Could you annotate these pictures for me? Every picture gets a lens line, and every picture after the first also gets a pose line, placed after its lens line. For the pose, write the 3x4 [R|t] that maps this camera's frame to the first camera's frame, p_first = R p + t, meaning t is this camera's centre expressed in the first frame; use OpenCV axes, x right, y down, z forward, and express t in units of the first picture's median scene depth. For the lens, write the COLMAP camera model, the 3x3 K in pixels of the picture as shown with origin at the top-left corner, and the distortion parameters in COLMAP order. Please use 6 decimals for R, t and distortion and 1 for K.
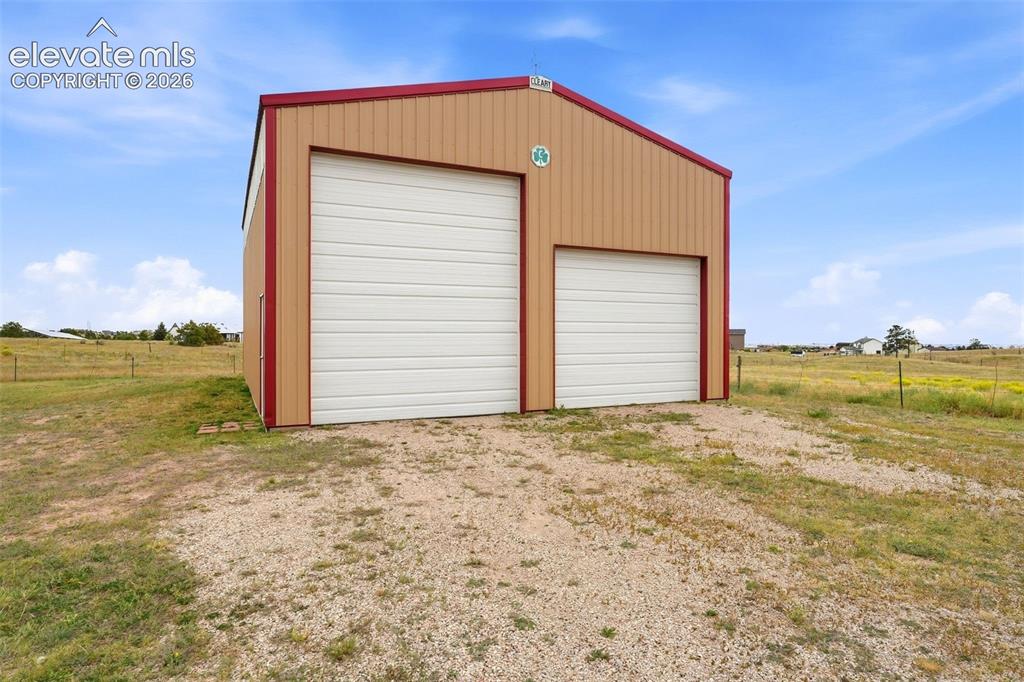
lens RADIAL K [[413.6, 0, 512.0], [0, 413.6, 341.0], [0, 0, 1]] dist [-0.023961, 0.018812]
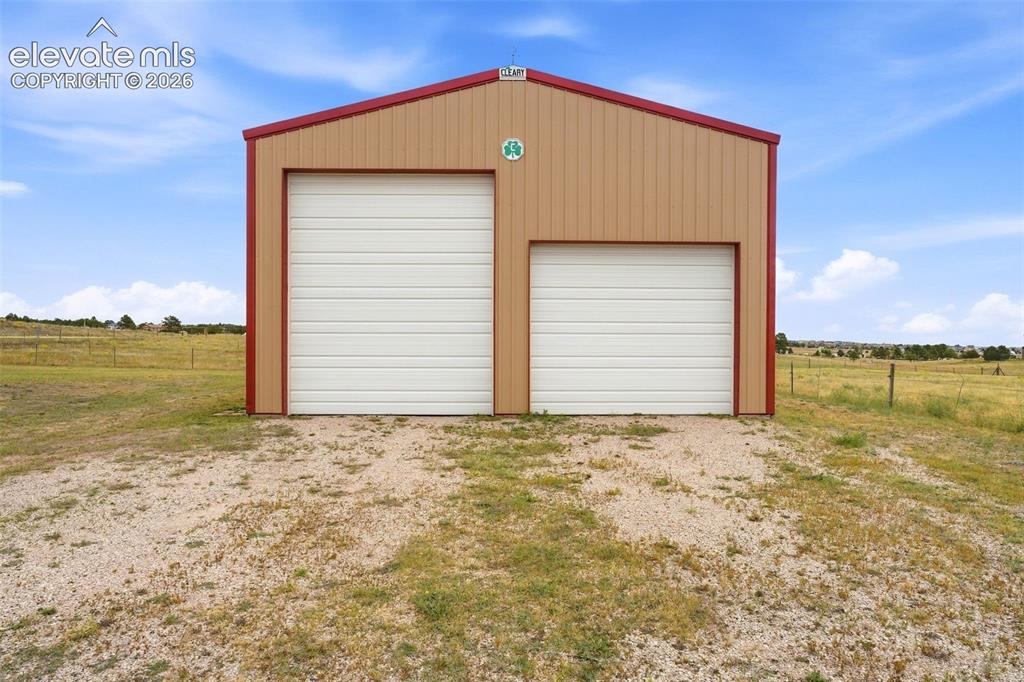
lens RADIAL K [[417.4, 0, 512.0], [0, 417.4, 341.0], [0, 0, 1]] dist [-0.002781, 0.000580]
pose [[0.953444, 0.006623, -0.301498, 0.366602], [-0.007722, 0.999967, -0.002453, 0.000325], [0.301472, 0.004667, 0.953464, 0.074476]]
